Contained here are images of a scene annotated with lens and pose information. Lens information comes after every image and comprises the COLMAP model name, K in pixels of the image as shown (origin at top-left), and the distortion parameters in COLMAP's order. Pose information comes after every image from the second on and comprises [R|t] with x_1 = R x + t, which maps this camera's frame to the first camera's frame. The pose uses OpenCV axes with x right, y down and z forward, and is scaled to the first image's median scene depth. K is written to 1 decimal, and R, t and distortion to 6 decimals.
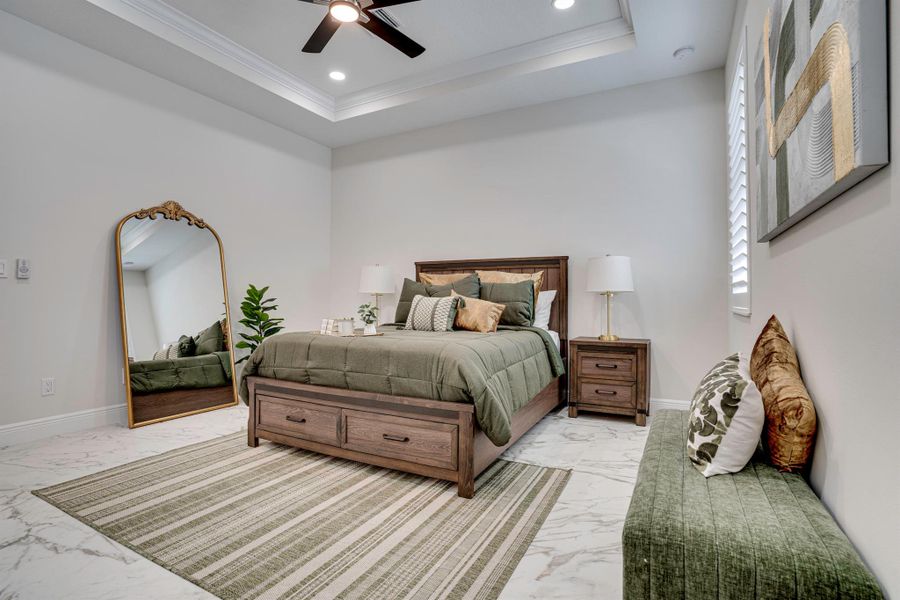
lens RADIAL K [[439.2, 0, 448.5], [0, 439.2, 294.8], [0, 0, 1]] dist [-0.074324, 0.031371]
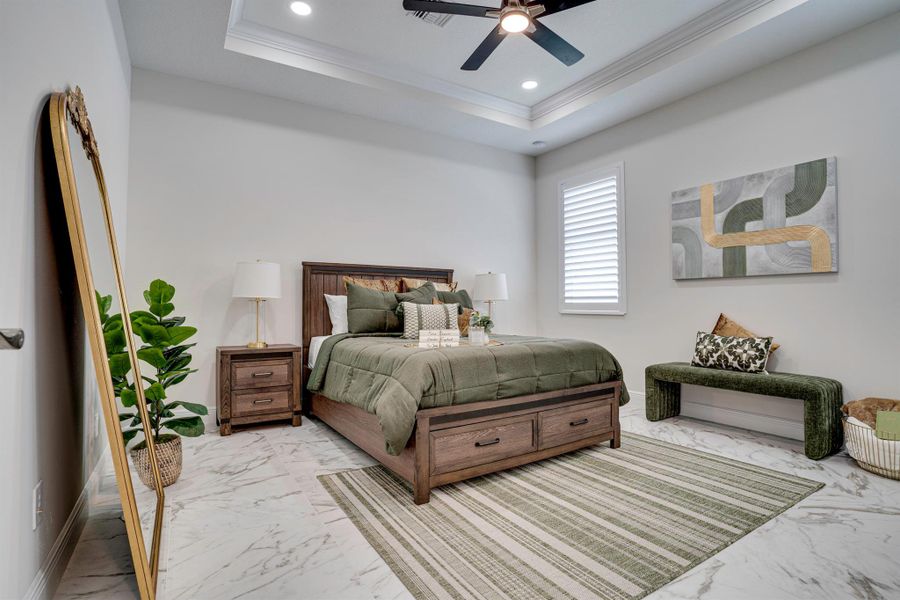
lens RADIAL K [[439.2, 0, 448.5], [0, 439.2, 294.8], [0, 0, 1]] dist [-0.074324, 0.031371]
pose [[0.501745, 0.018705, 0.864813, -1.310067], [-0.006385, 0.999819, -0.017921, 0.001103], [-0.864992, 0.003470, 0.501774, 0.693345]]
